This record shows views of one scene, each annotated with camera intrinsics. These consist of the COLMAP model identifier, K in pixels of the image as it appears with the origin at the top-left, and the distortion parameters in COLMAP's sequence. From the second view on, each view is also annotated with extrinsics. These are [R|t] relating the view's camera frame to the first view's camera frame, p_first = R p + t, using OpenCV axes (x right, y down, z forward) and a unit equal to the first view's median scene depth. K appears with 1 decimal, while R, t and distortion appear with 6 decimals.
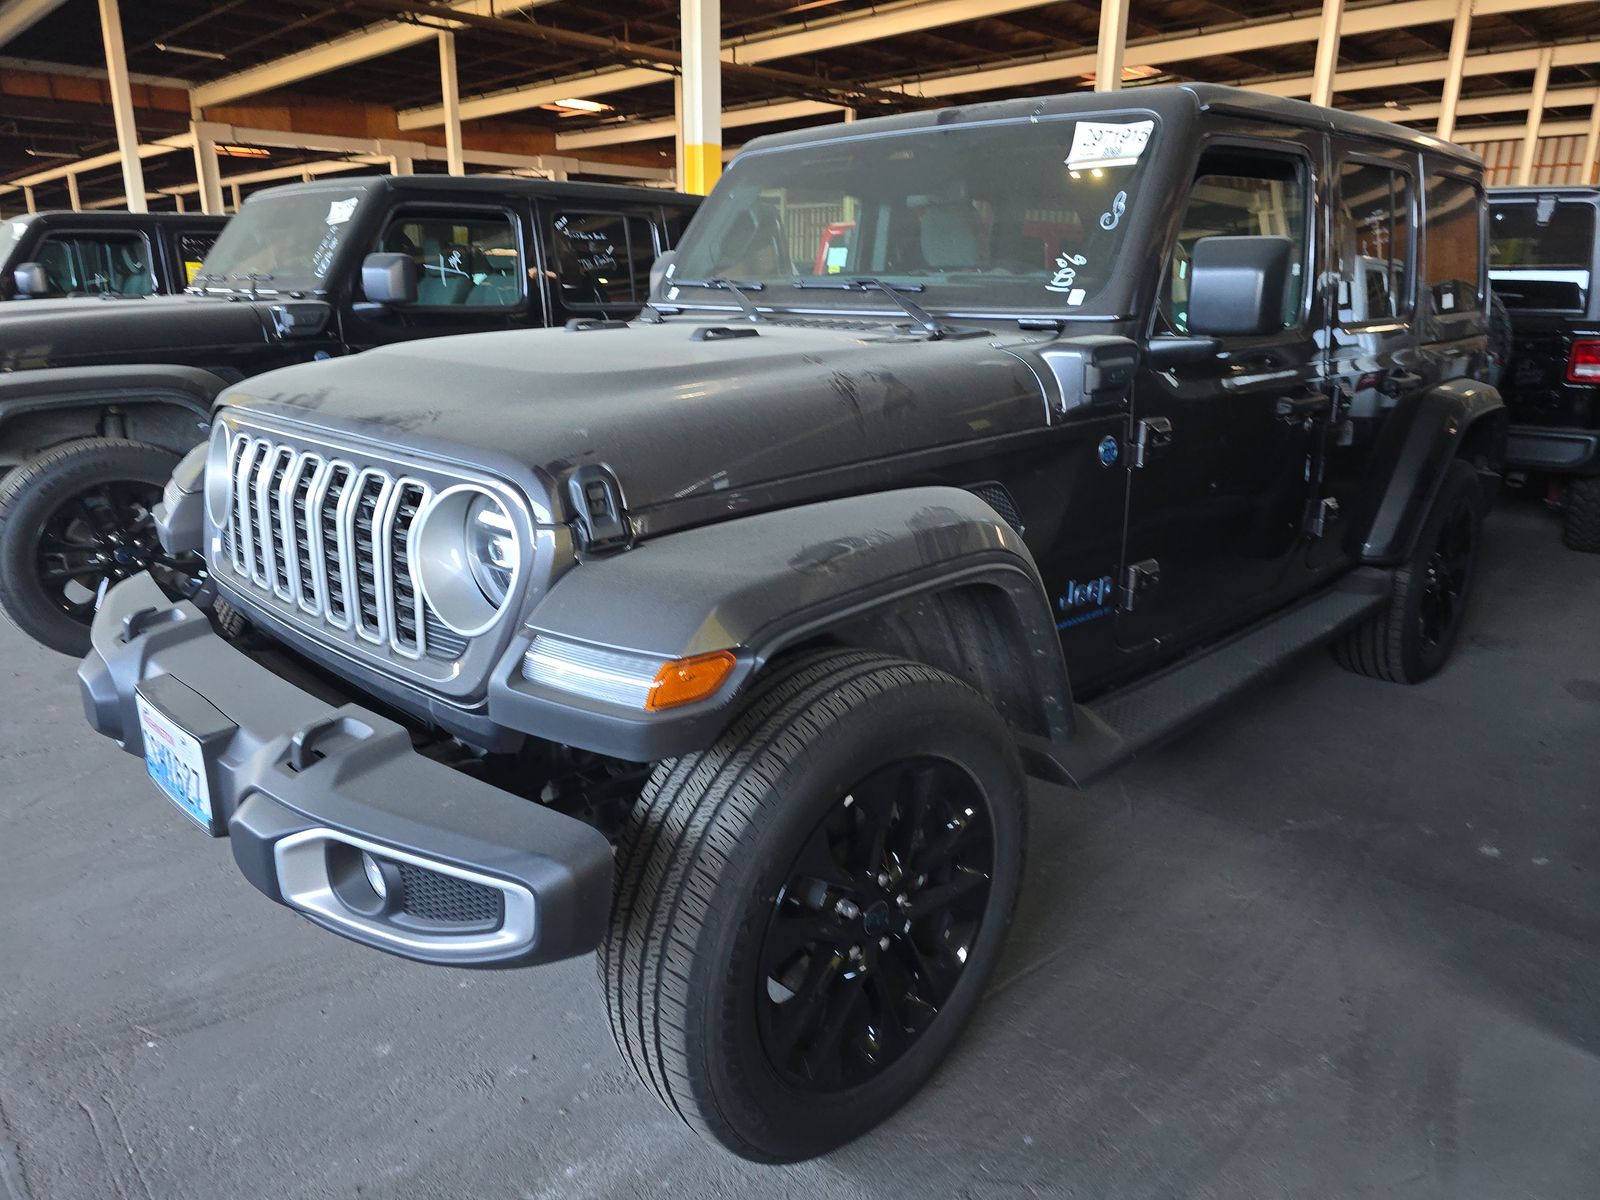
lens RADIAL K [[1093.6, 0, 792.7], [0, 1093.6, 600.6], [0, 0, 1]] dist [0.007333, -0.003953]
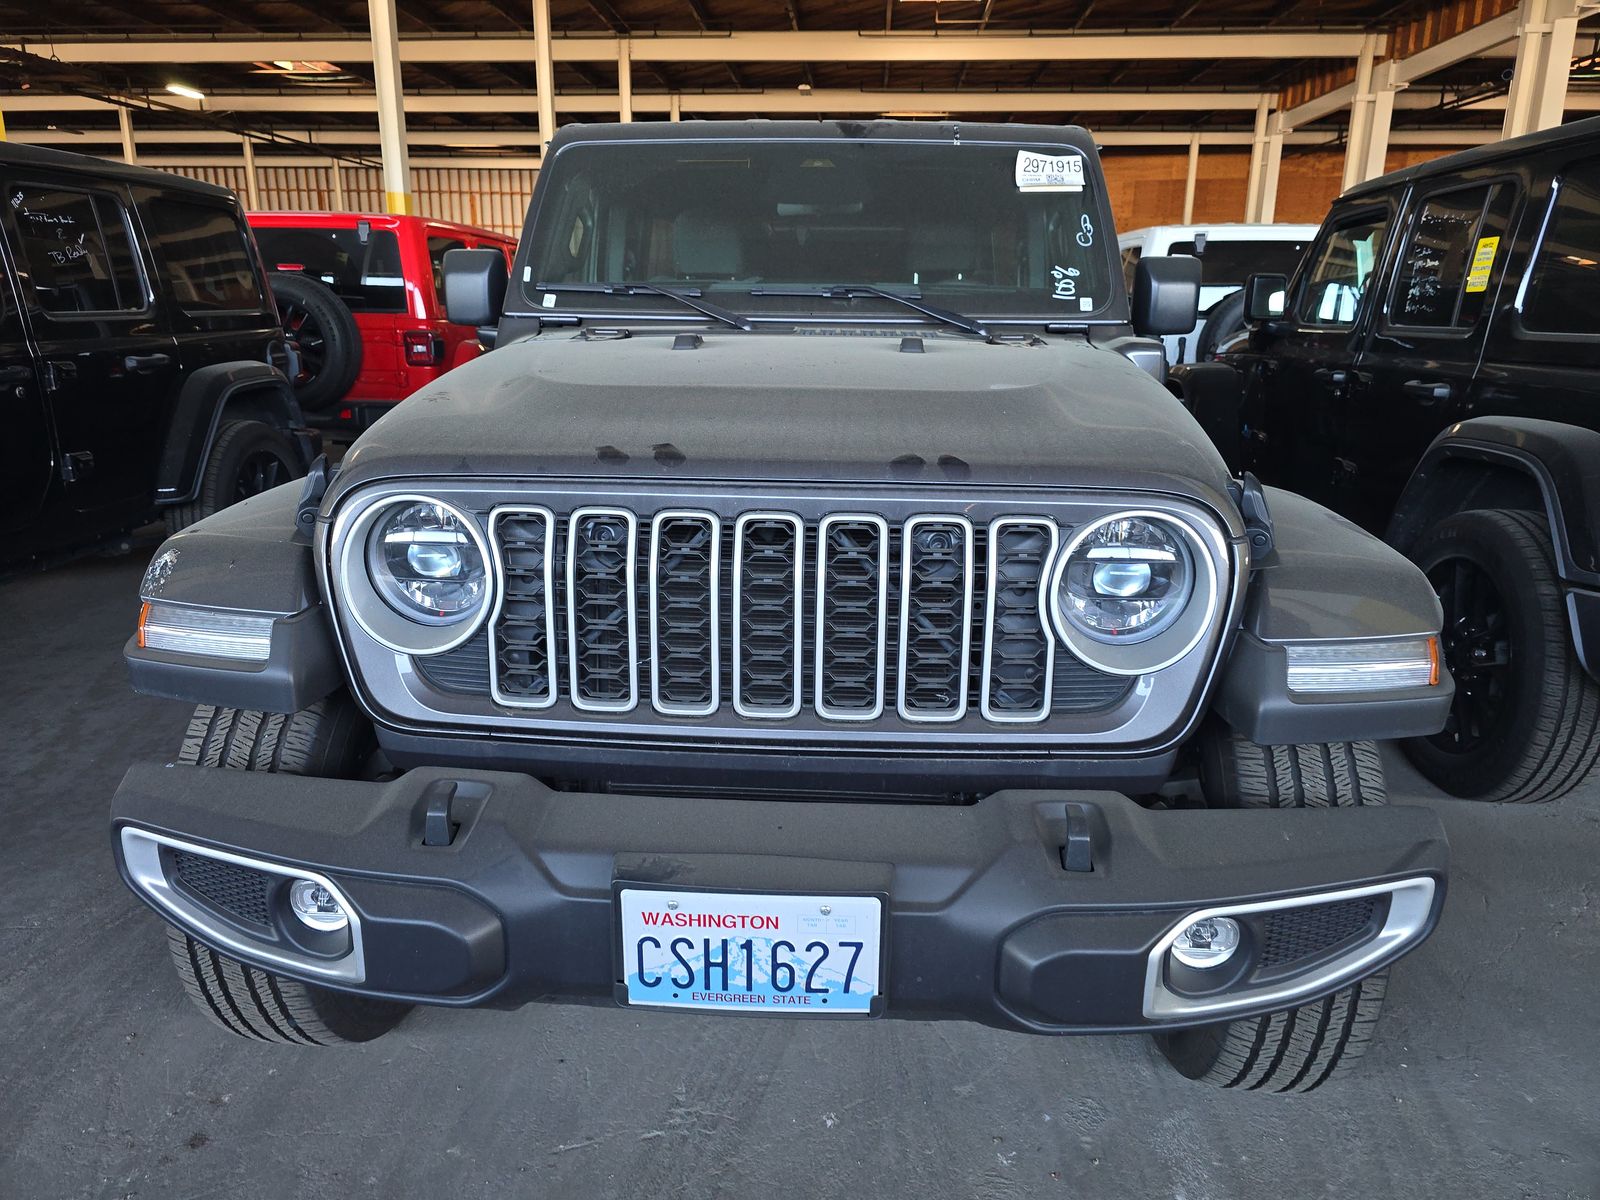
lens RADIAL K [[1093.6, 0, 798.5], [0, 1093.6, 595.3], [0, 0, 1]] dist [0.007333, -0.003953]
pose [[0.745685, -0.174155, 0.643136, -0.644804], [0.178875, 0.982128, 0.058553, -0.081274], [-0.641839, 0.071379, 0.763510, 0.278530]]
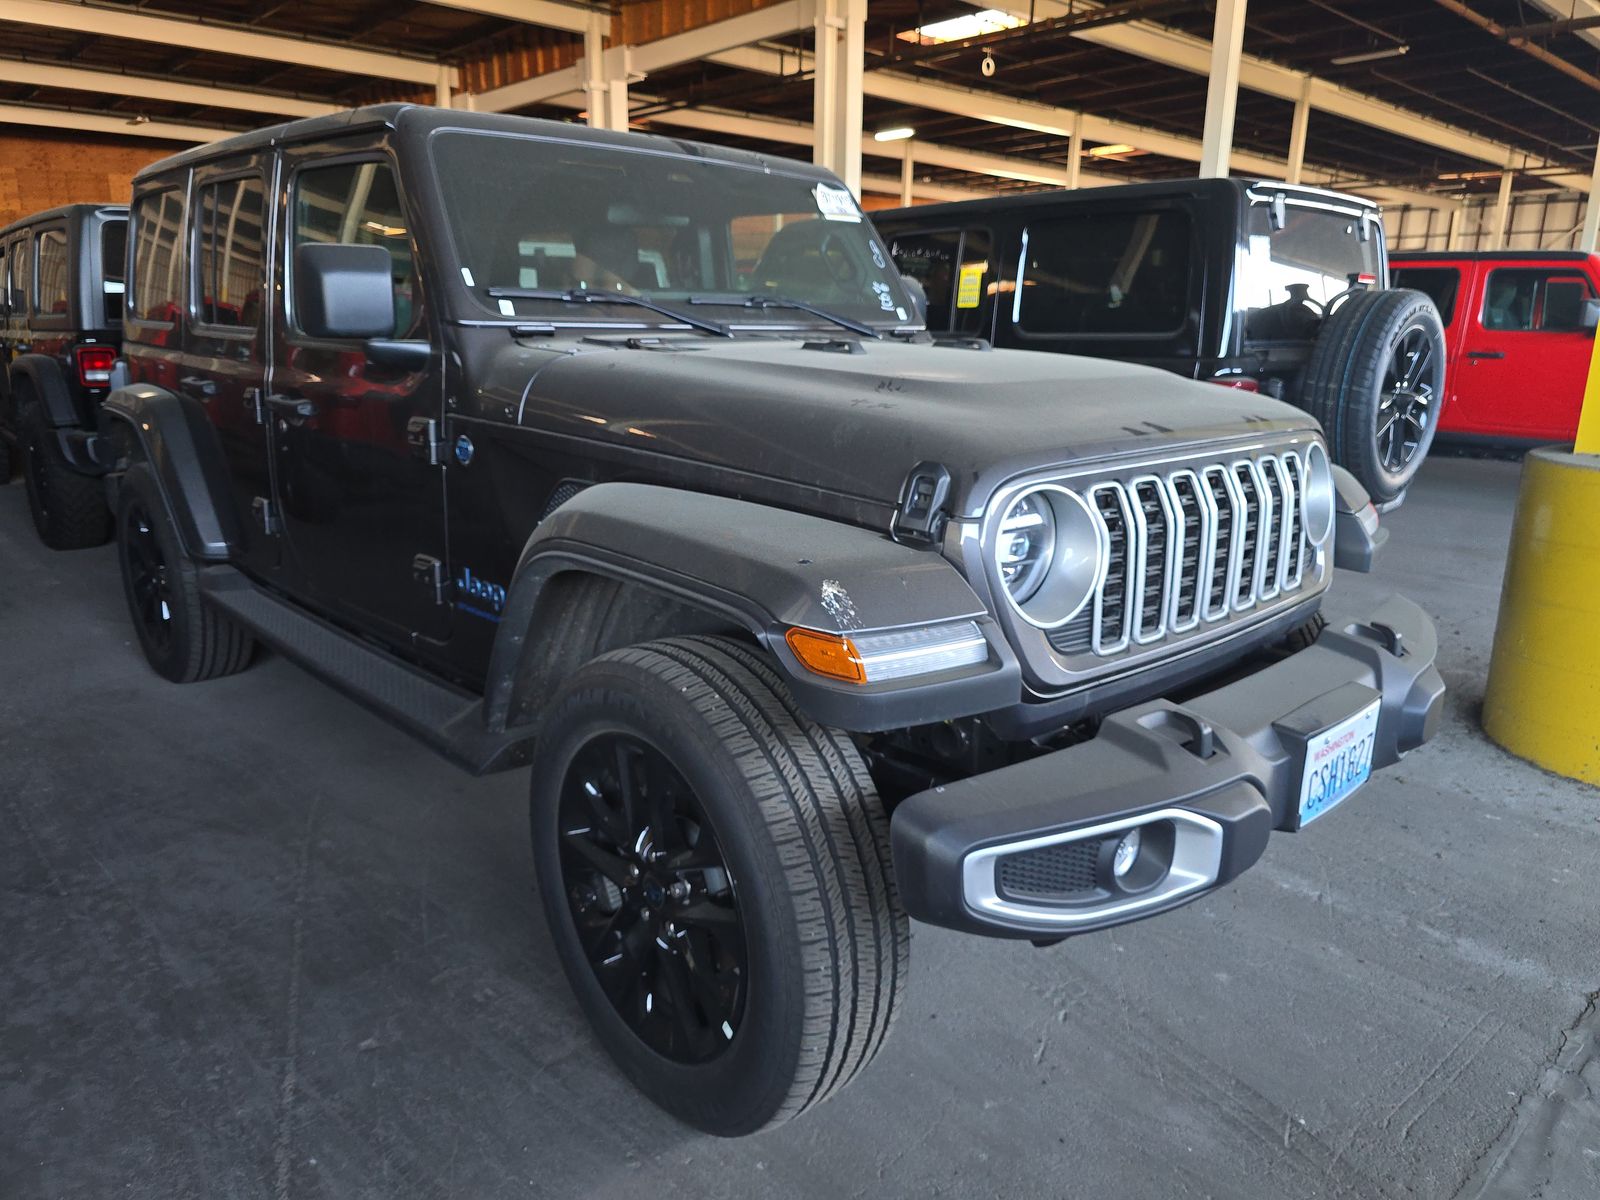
lens RADIAL K [[1093.6, 0, 803.8], [0, 1093.6, 595.9], [0, 0, 1]] dist [0.007333, -0.003953]
pose [[0.031351, -0.251217, 0.967423, -1.035044], [0.263329, 0.935780, 0.234466, -0.252551], [-0.964197, 0.247399, 0.095491, 0.905628]]
